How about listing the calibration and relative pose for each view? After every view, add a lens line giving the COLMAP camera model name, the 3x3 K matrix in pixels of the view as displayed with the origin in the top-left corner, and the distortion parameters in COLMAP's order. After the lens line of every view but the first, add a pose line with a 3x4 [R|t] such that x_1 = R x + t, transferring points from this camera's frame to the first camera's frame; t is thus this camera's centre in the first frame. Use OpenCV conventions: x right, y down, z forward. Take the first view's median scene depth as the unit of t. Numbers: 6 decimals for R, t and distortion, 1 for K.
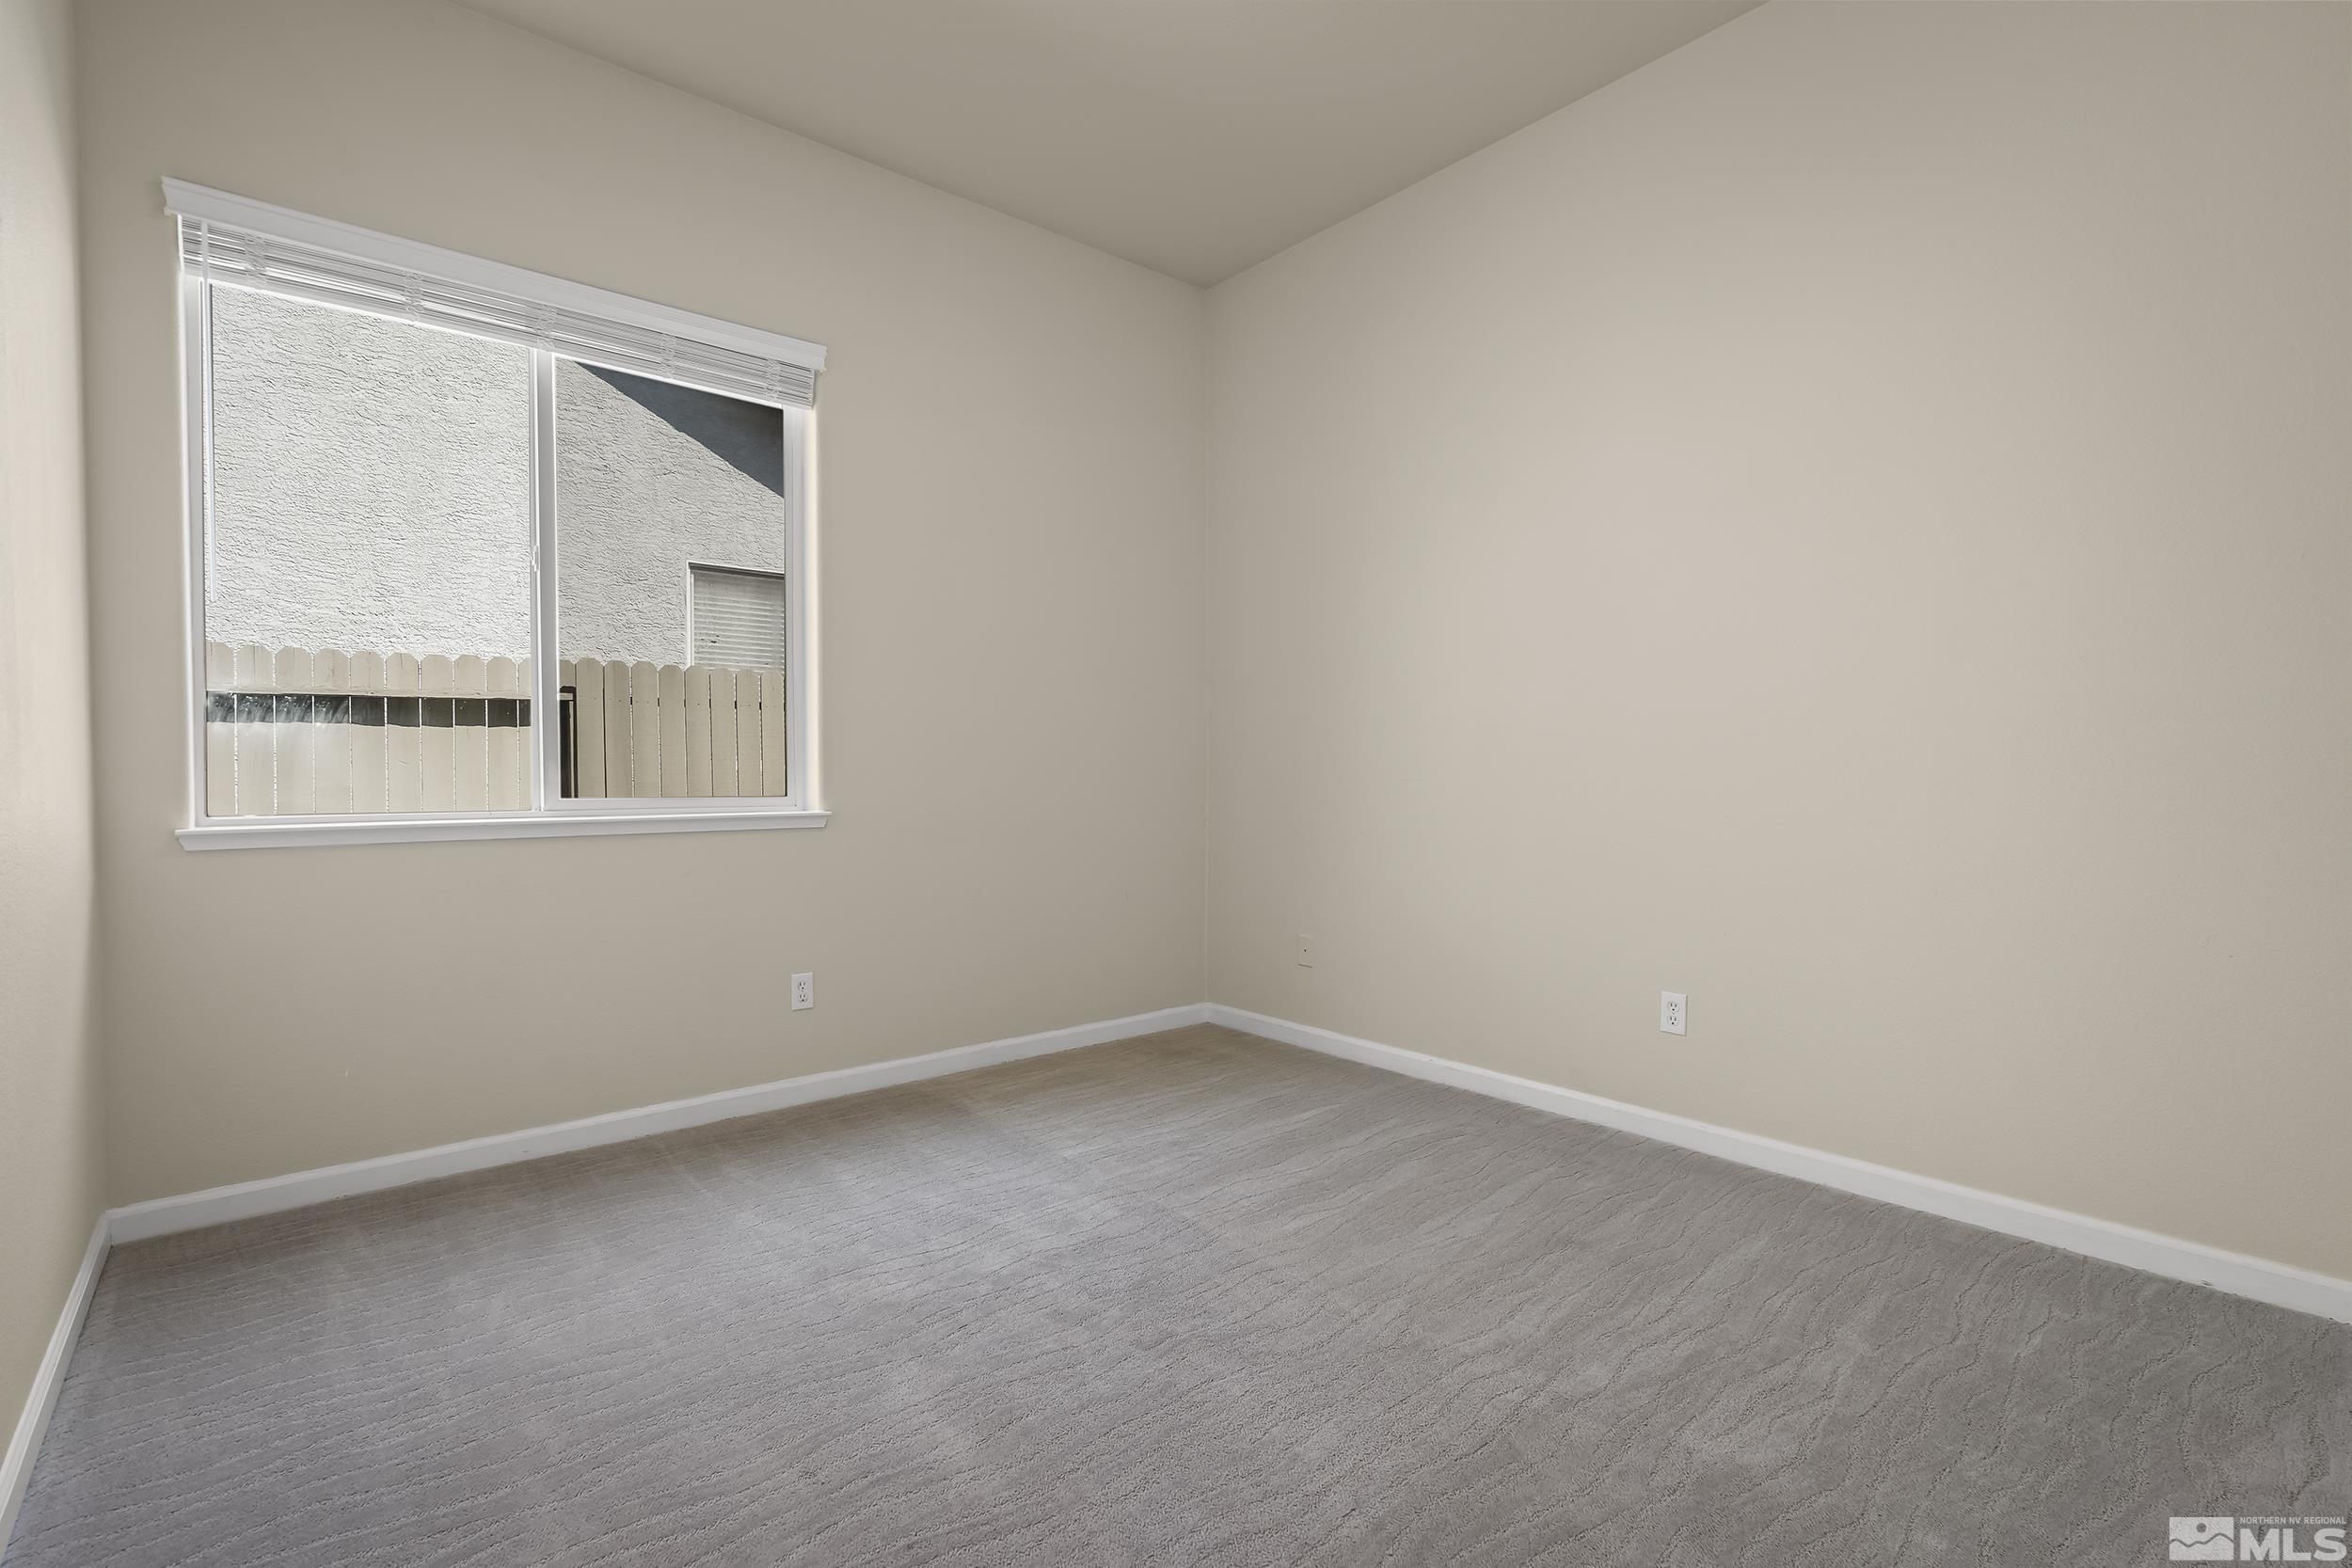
lens RADIAL K [[1062.6, 0, 1176.0], [0, 1062.6, 784.0], [0, 0, 1]] dist [0.002010, 0.000588]
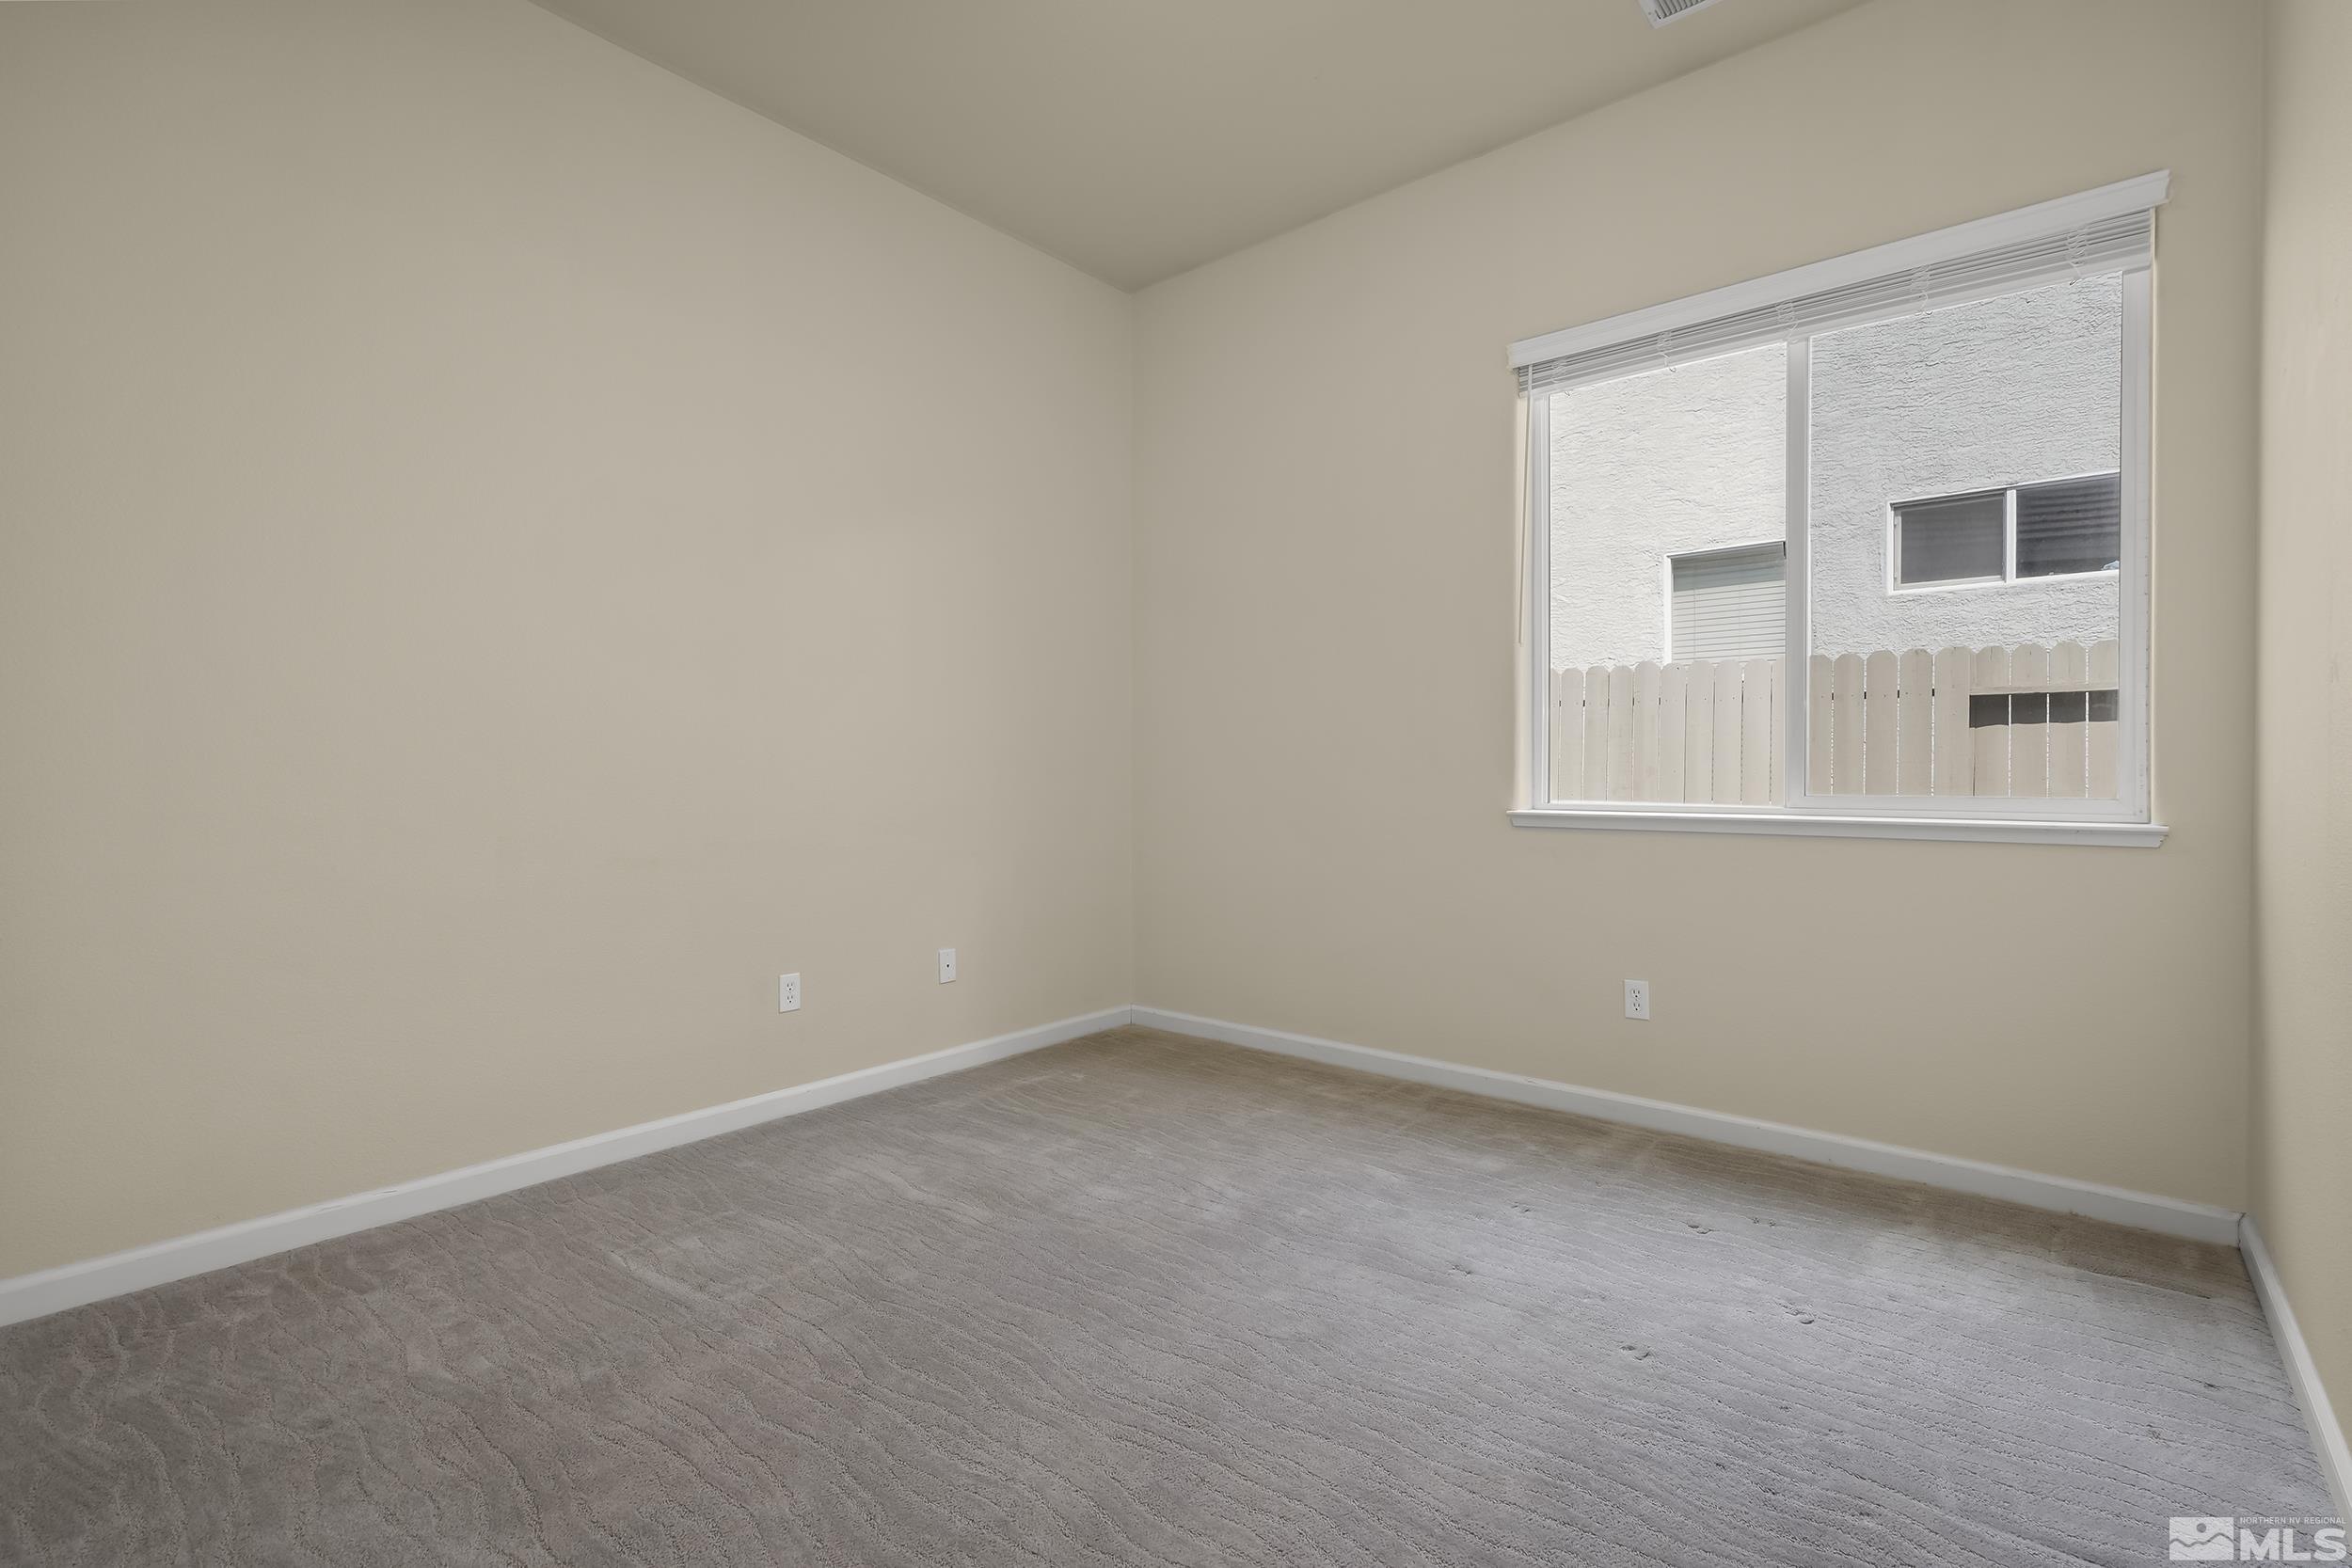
lens RADIAL K [[1062.6, 0, 1176.0], [0, 1062.6, 784.0], [0, 0, 1]] dist [0.002010, 0.000588]
pose [[0.146729, 0.015178, -0.989060, 0.294586], [-0.014796, 0.999804, 0.013148, -0.003822], [0.989066, 0.012705, 0.146925, 0.273991]]
